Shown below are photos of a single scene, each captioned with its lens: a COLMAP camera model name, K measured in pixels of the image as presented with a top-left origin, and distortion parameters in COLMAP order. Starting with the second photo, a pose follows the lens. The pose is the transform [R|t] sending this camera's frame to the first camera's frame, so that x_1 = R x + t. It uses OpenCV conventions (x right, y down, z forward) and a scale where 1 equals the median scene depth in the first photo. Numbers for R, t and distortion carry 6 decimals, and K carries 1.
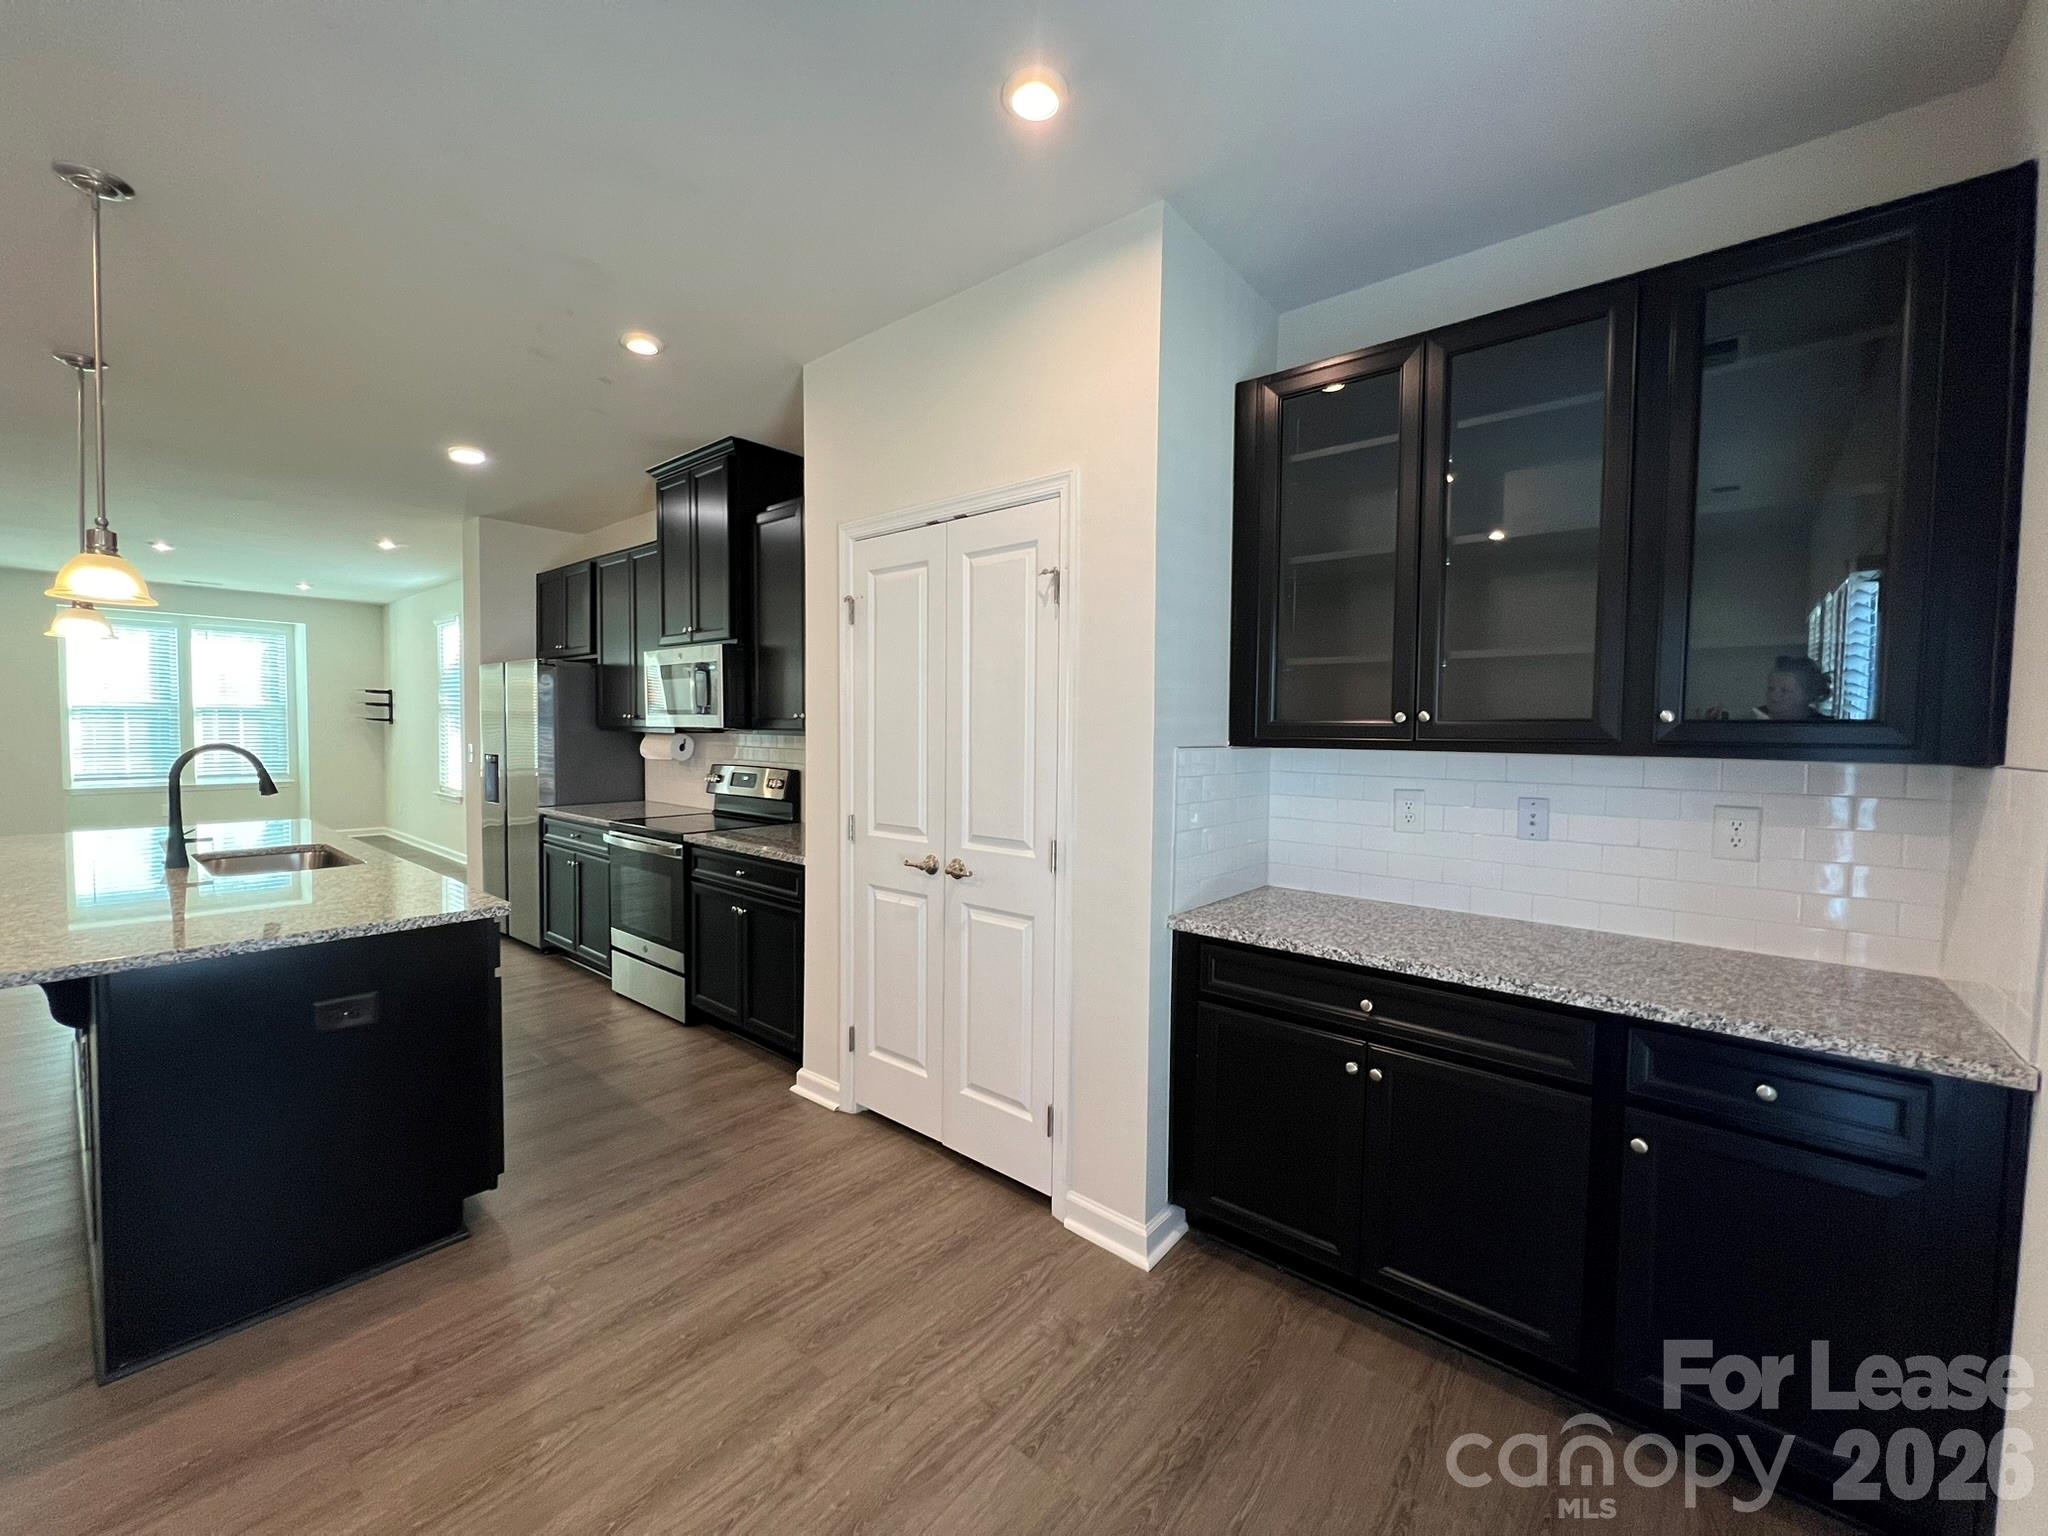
lens RADIAL K [[817.6, 0, 1017.8], [0, 817.6, 766.1], [0, 0, 1]] dist [-0.001628, -0.000107]
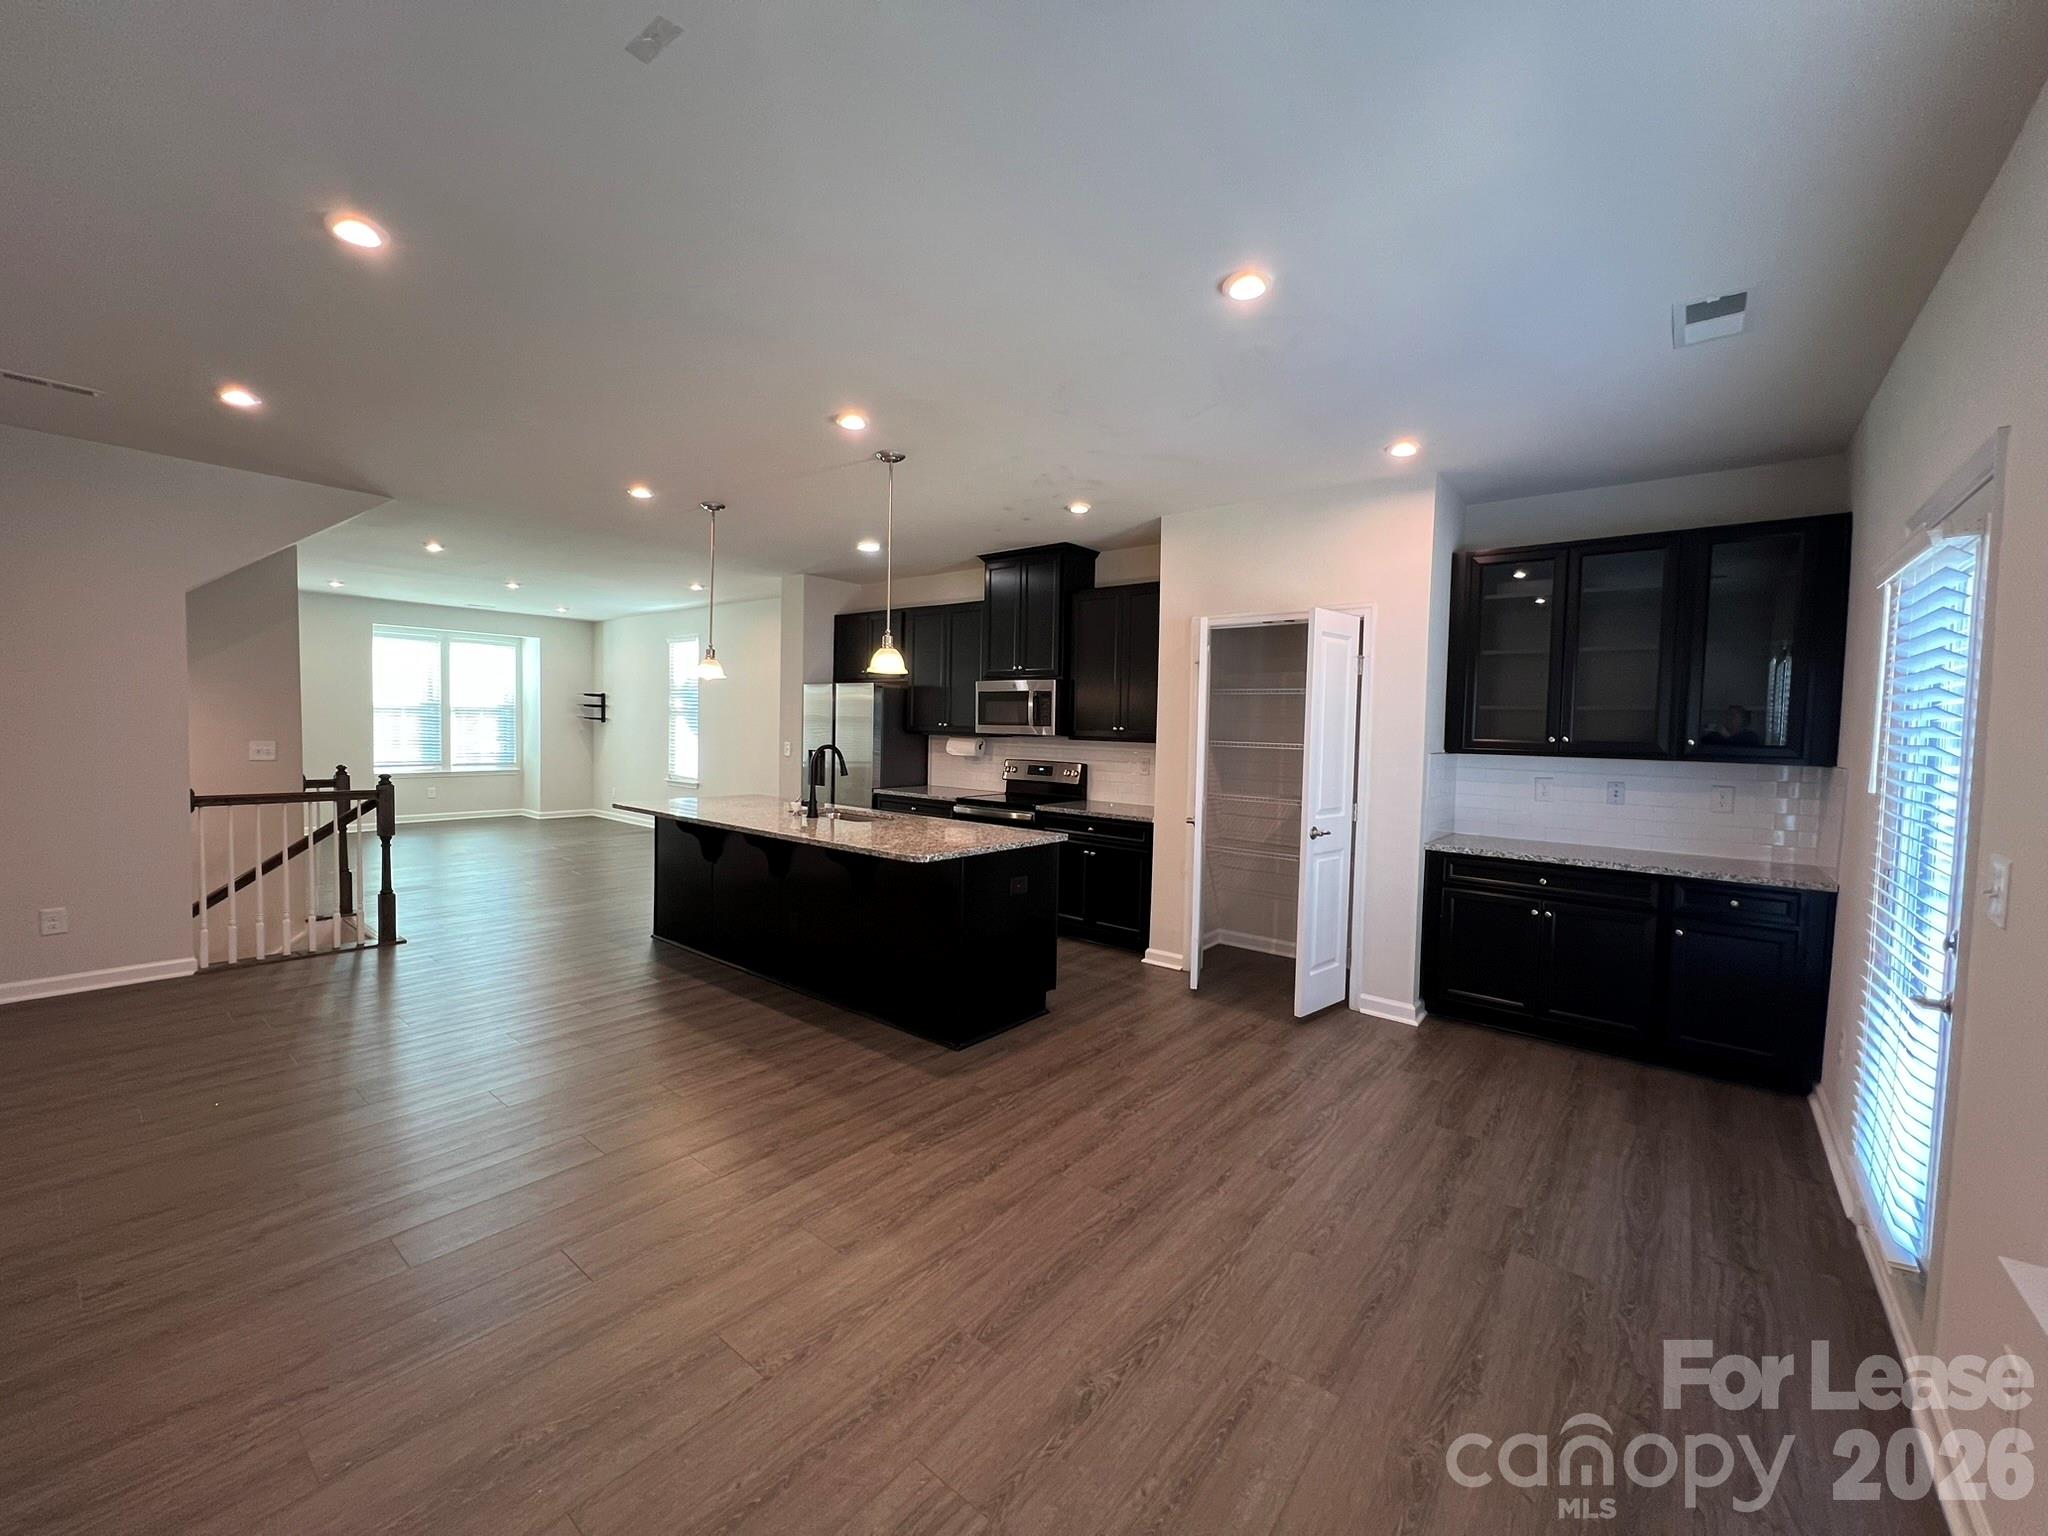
lens RADIAL K [[817.6, 0, 1017.8], [0, 817.6, 766.1], [0, 0, 1]] dist [-0.001628, -0.000107]
pose [[0.999845, 0.009341, 0.014911, -0.726927], [-0.009406, 0.999946, 0.004315, 0.006014], [-0.014870, -0.004455, 0.999880, -0.808479]]
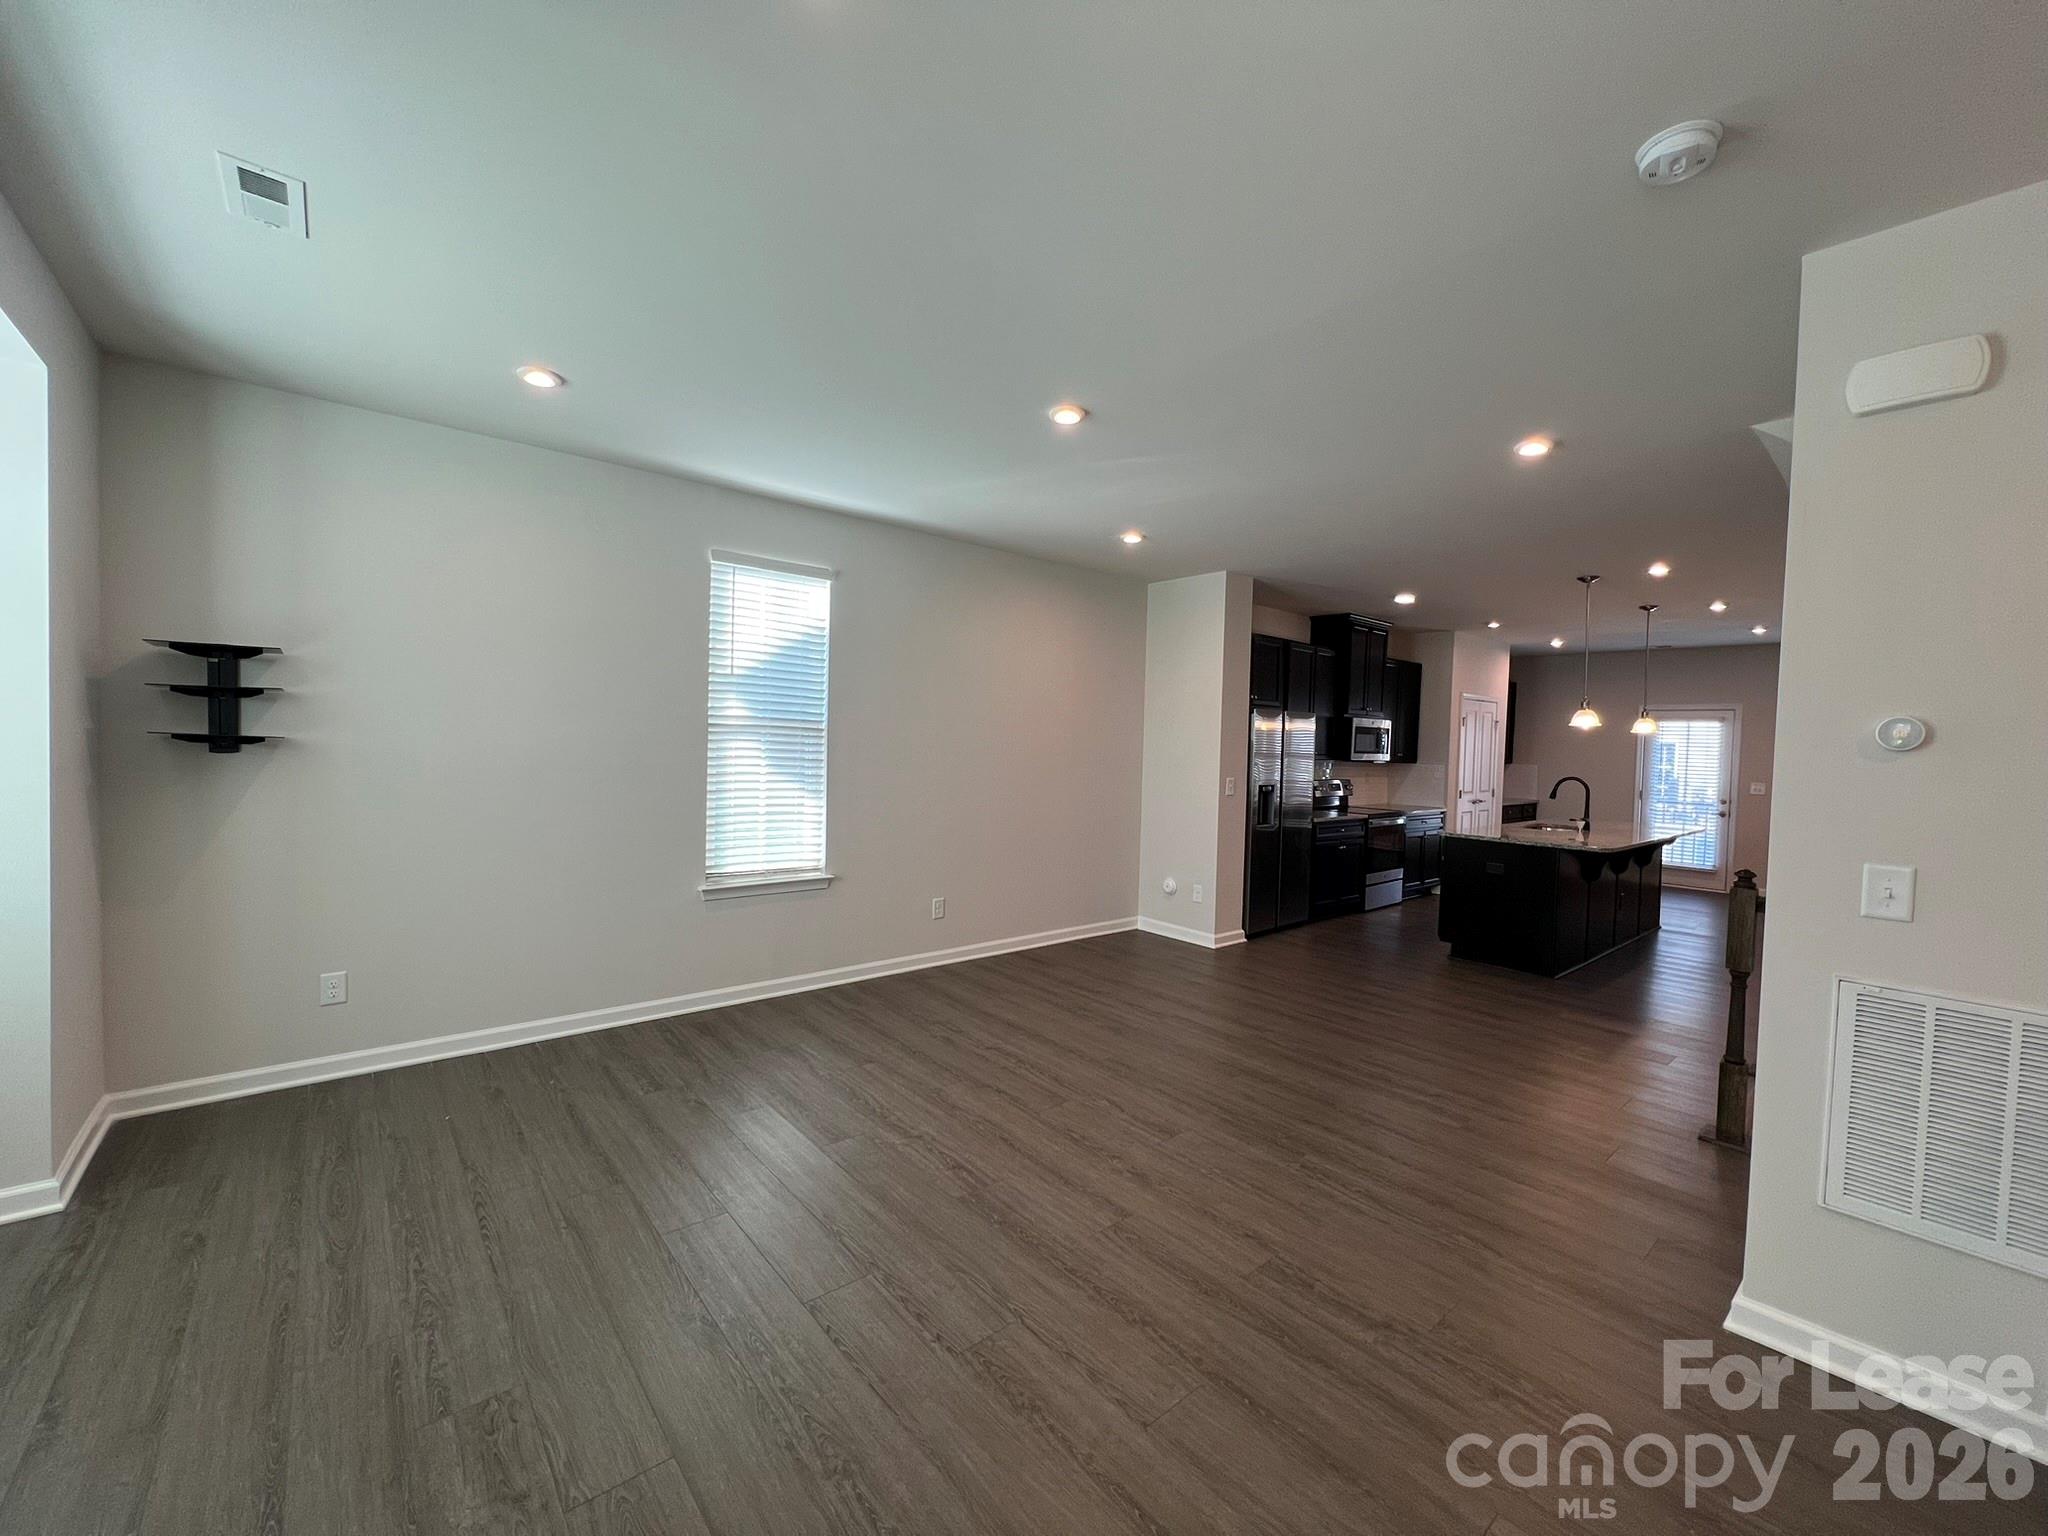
lens RADIAL K [[817.6, 0, 1017.8], [0, 817.6, 766.1], [0, 0, 1]] dist [-0.001628, -0.000107]
pose [[0.166879, -0.040392, 0.985150, -4.164587], [0.019944, 0.999094, 0.037585, -0.209672], [-0.985776, 0.013376, 0.167533, 2.562555]]
